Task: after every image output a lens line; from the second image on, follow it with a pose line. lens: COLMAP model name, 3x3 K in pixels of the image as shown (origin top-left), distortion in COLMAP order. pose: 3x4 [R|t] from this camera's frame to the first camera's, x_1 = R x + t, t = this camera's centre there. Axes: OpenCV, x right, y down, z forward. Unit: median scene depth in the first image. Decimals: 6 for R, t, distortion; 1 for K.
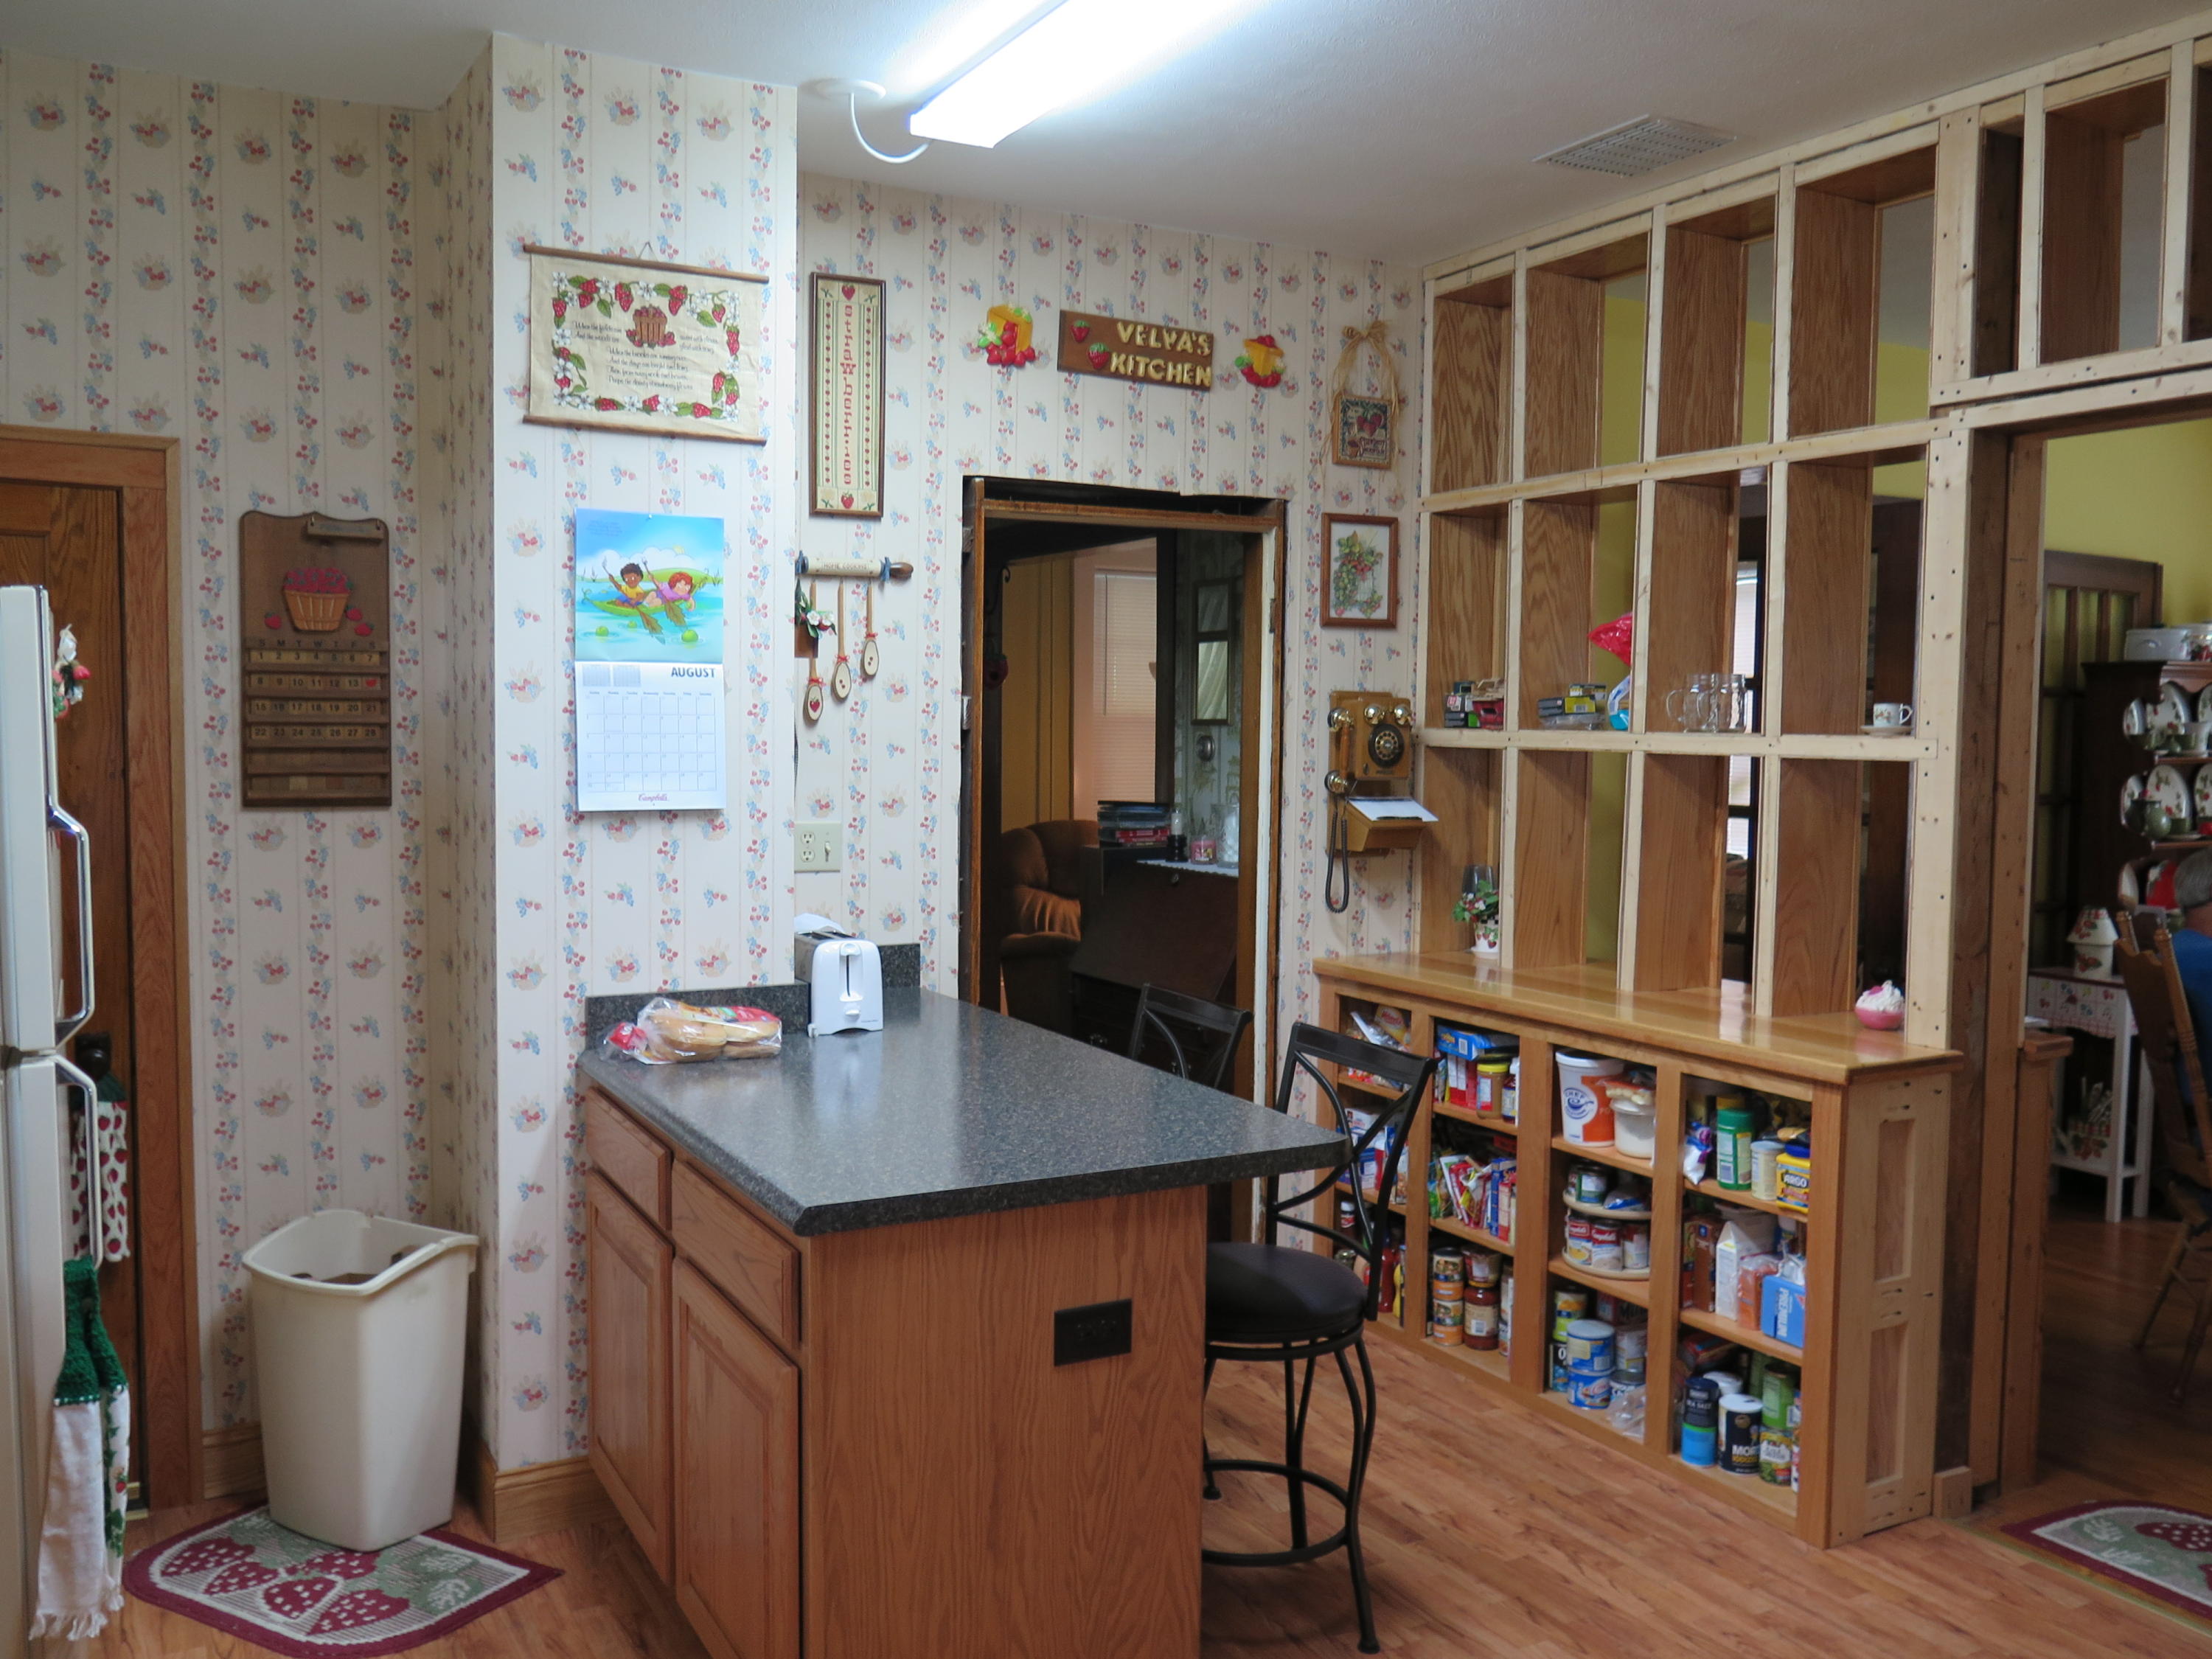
lens RADIAL K [[1852.8, 0, 1103.3], [0, 1852.8, 834.6], [0, 0, 1]] dist [-0.017096, 0.004887]
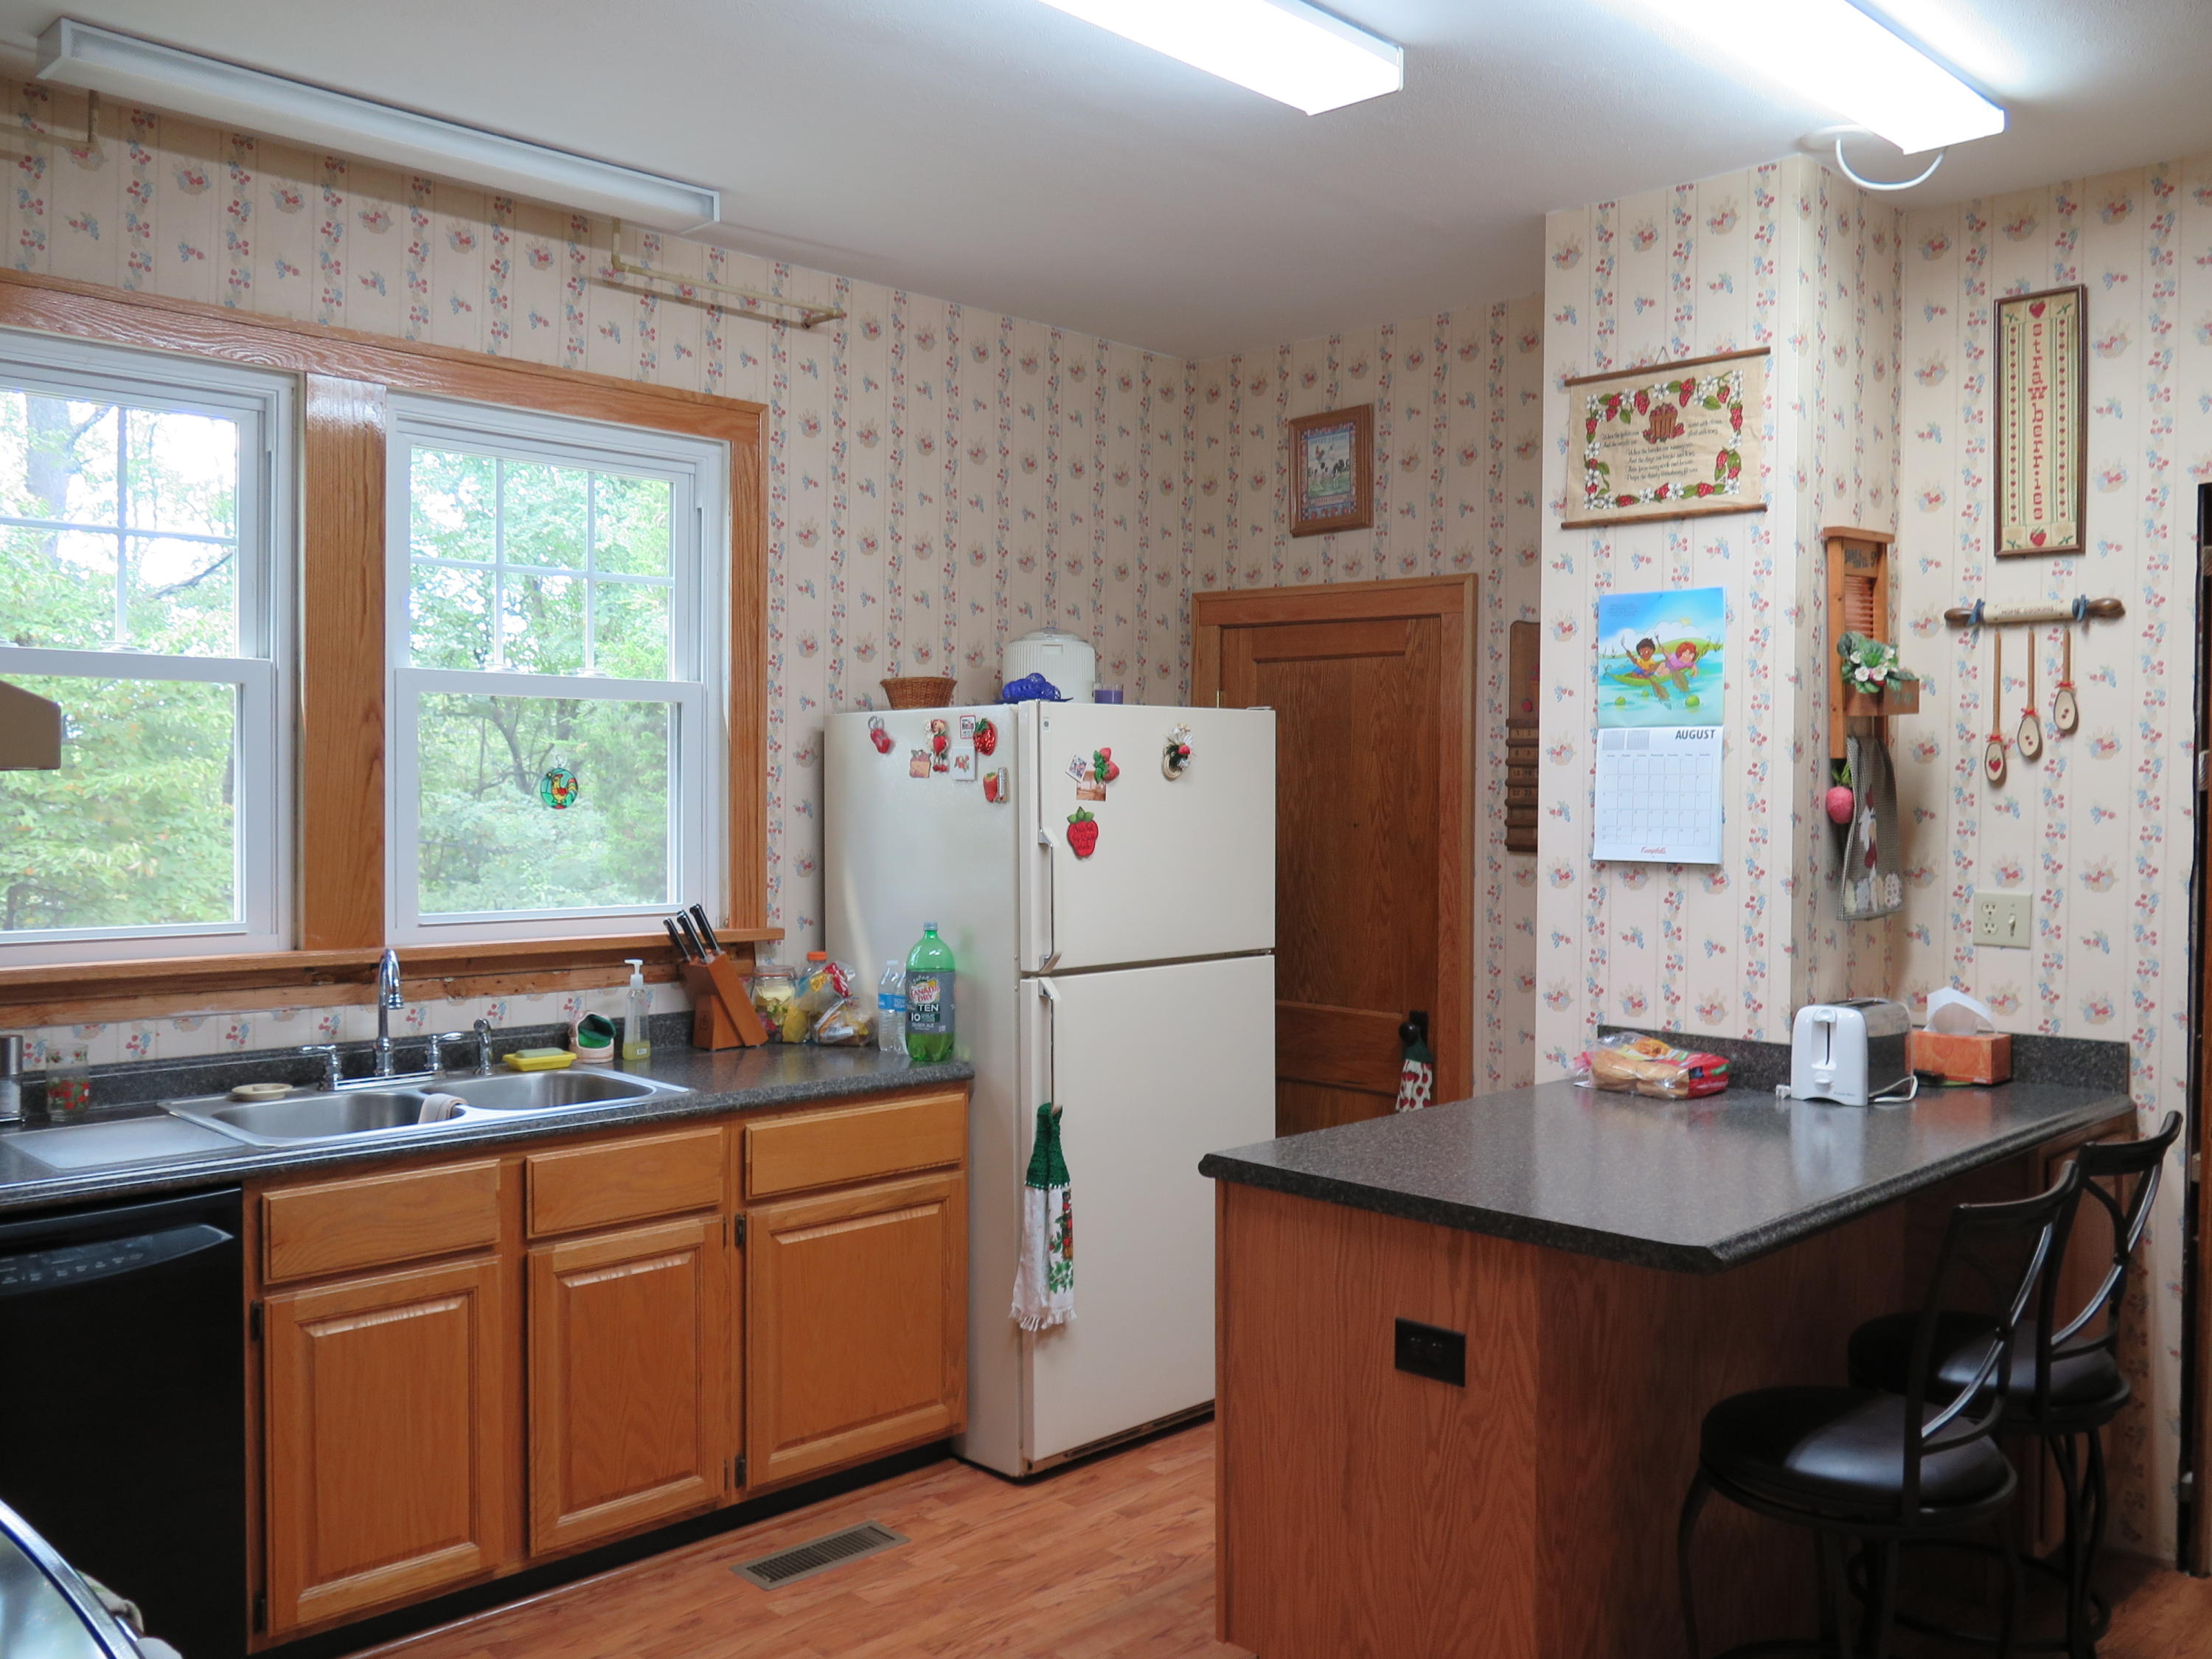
lens RADIAL K [[1852.8, 0, 1146.1], [0, 1852.8, 828.4], [0, 0, 1]] dist [-0.017096, 0.004887]
pose [[0.286121, 0.013438, -0.958099, 0.715601], [-0.062231, 0.998051, -0.004585, -0.009208], [0.956171, 0.060935, 0.286399, 0.398823]]
